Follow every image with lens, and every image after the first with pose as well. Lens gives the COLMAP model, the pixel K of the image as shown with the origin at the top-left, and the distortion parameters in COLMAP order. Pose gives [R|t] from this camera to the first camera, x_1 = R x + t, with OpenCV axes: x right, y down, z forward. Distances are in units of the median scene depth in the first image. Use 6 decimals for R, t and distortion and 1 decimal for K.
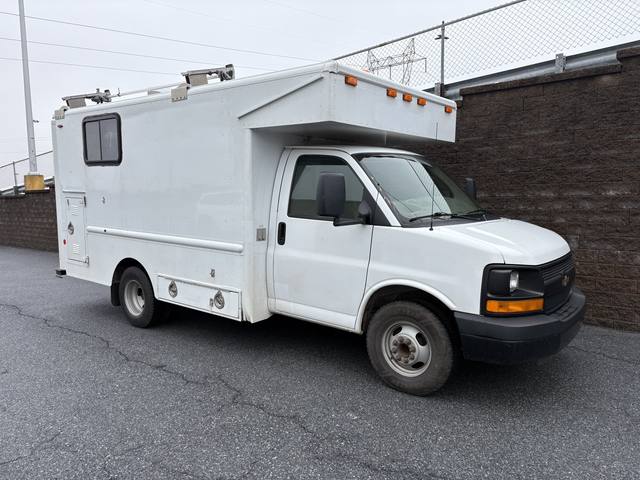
lens RADIAL K [[483.8, 0, 316.6], [0, 483.8, 241.6], [0, 0, 1]] dist [0.042226, -0.039574]
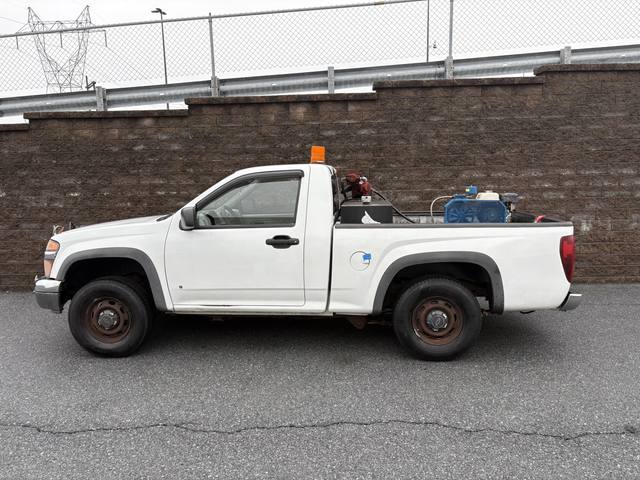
lens RADIAL K [[483.8, 0, 322.4], [0, 483.8, 235.7], [0, 0, 1]] dist [0.042226, -0.039574]
pose [[0.782790, -0.073800, 0.617895, -0.826152], [0.065070, 0.997207, 0.036670, -0.040552], [-0.618875, 0.011501, 0.785405, 0.599682]]
